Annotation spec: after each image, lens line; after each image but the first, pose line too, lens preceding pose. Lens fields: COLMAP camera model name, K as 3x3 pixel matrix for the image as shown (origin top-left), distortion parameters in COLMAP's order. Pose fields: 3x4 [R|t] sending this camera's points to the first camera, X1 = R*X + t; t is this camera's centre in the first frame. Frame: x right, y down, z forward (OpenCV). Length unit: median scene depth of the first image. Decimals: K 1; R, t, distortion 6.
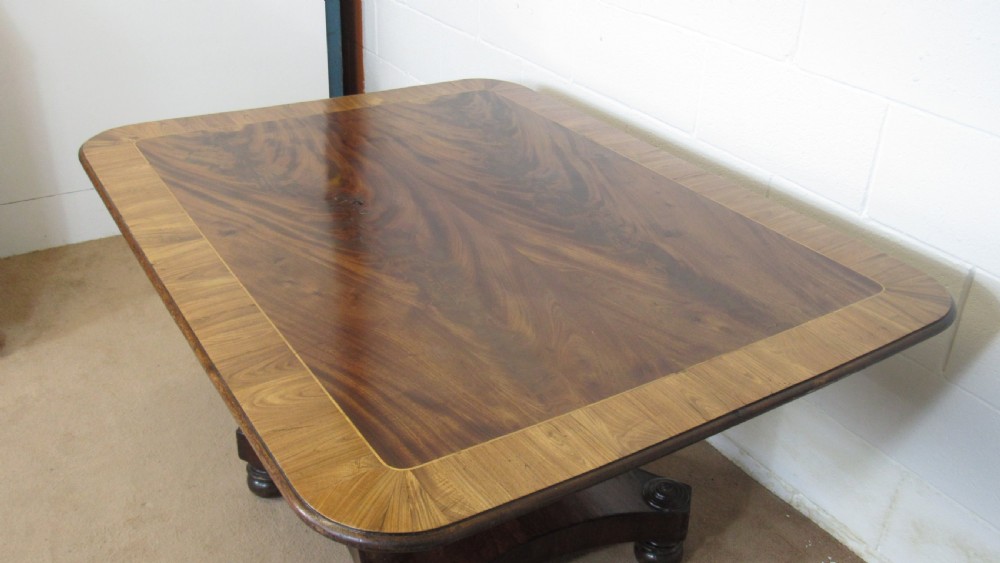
lens RADIAL K [[931.8, 0, 500.0], [0, 931.8, 281.5], [0, 0, 1]] dist [-0.059244, 0.029566]
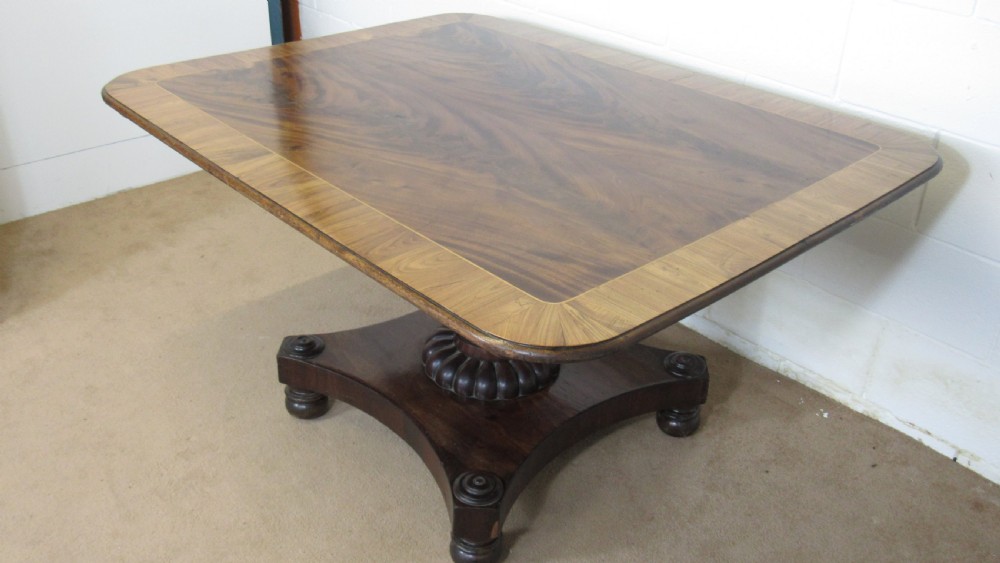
lens RADIAL K [[931.8, 0, 500.0], [0, 931.8, 281.5], [0, 0, 1]] dist [-0.059244, 0.029566]
pose [[0.985669, -0.097615, 0.137579, -0.283117], [0.094140, 0.995059, 0.031558, 0.113058], [-0.139979, -0.018154, 0.989988, -0.112648]]
